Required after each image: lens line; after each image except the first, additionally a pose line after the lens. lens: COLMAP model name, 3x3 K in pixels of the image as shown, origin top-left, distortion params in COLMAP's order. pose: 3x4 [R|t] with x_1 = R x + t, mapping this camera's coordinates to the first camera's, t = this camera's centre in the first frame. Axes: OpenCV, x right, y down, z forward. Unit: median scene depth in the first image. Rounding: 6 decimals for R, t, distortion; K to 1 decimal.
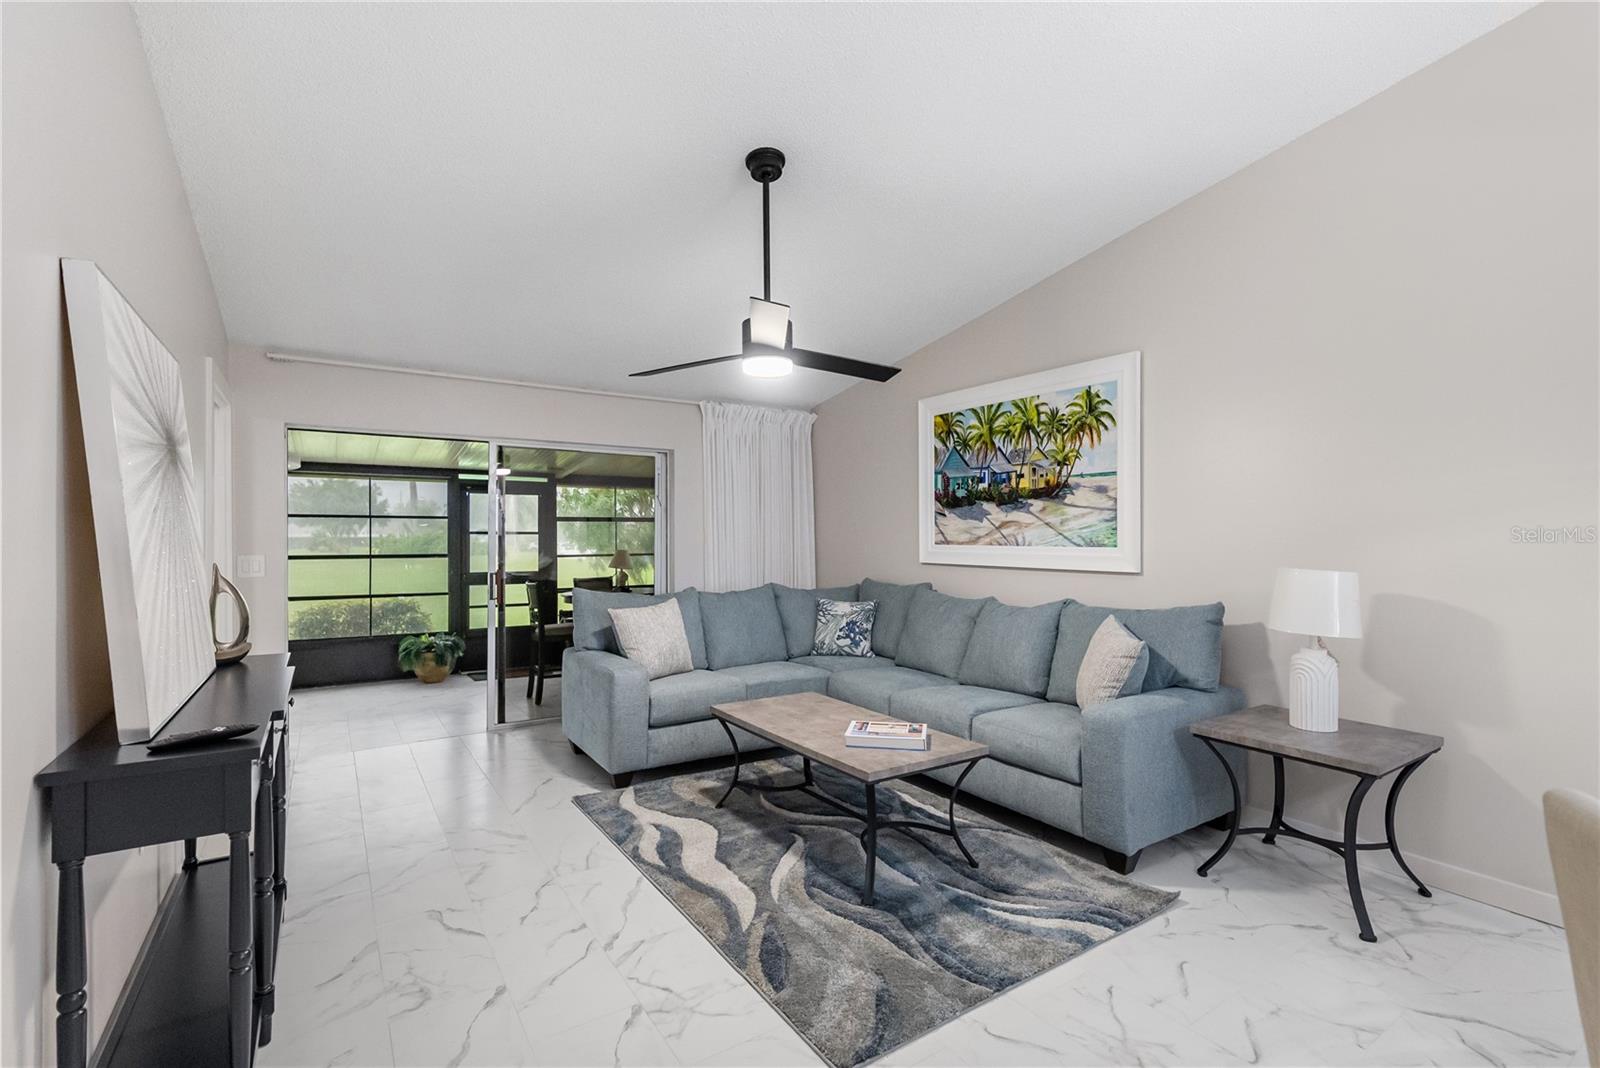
lens RADIAL K [[727.2, 0, 801.4], [0, 727.2, 529.6], [0, 0, 1]] dist [-0.015672, 0.000016]
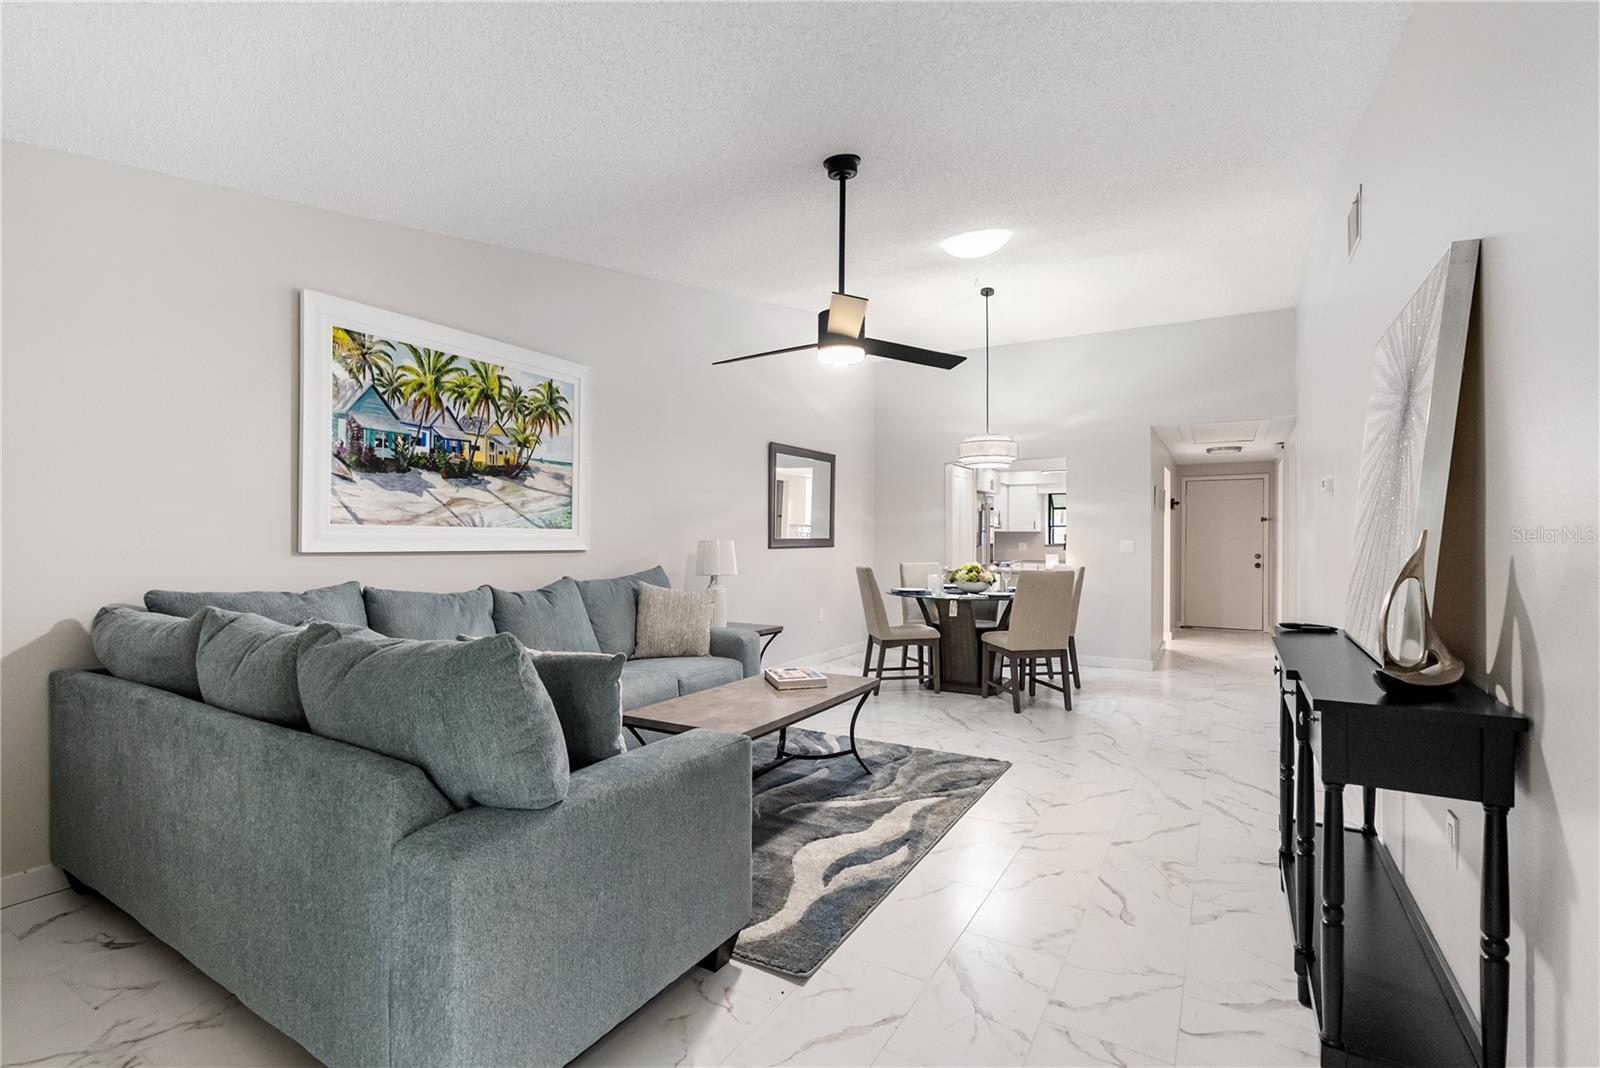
lens RADIAL K [[727.2, 0, 798.2], [0, 727.2, 541.1], [0, 0, 1]] dist [-0.015672, 0.000016]
pose [[-0.438980, -0.003677, 0.898489, -0.676489], [-0.014316, 0.999893, -0.002903, 0.037216], [-0.898383, -0.014137, -0.438986, 1.051682]]
